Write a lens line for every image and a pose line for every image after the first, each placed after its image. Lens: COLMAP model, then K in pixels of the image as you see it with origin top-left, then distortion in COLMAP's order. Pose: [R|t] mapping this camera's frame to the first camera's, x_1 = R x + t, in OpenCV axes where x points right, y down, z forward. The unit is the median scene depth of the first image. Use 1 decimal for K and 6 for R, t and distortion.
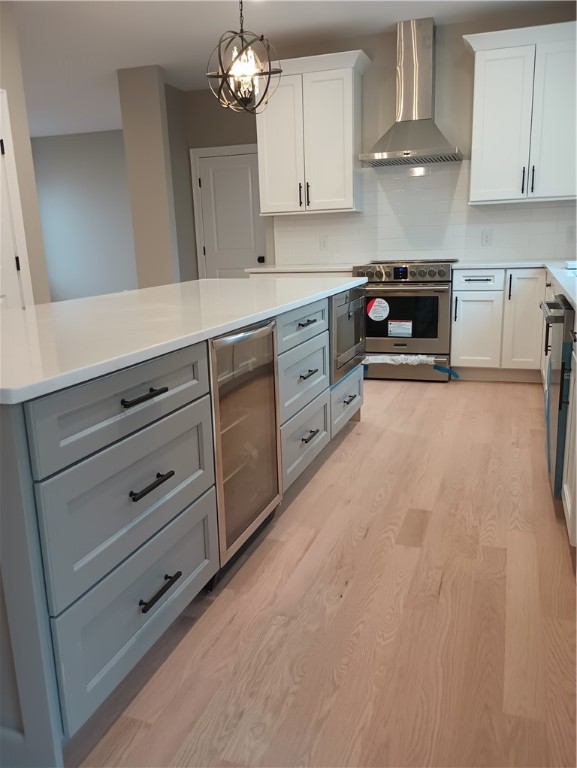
lens RADIAL K [[620.3, 0, 288.5], [0, 620.3, 384.0], [0, 0, 1]] dist [0.004256, -0.043337]
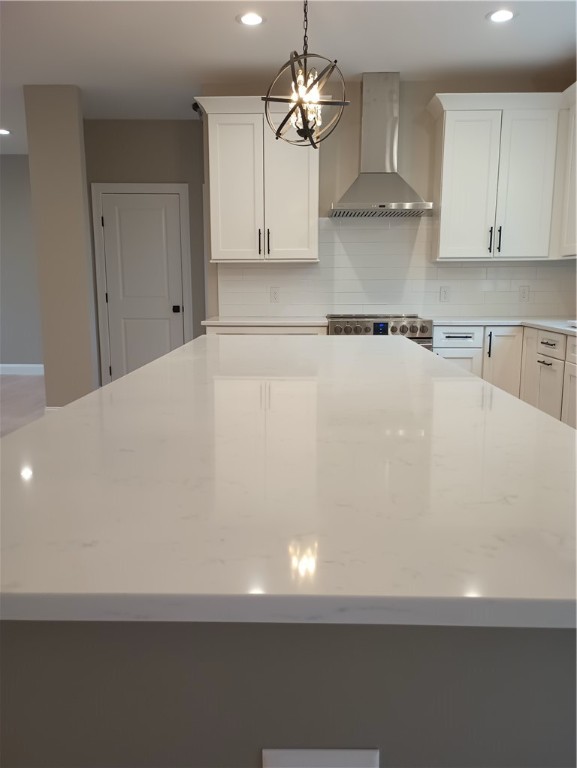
lens RADIAL K [[620.3, 0, 288.5], [0, 620.3, 384.0], [0, 0, 1]] dist [0.004256, -0.043337]
pose [[0.952481, -0.016385, 0.304157, -0.227258], [0.038538, 0.997010, -0.066975, -0.034448], [-0.302150, 0.075514, 0.950265, 0.138532]]
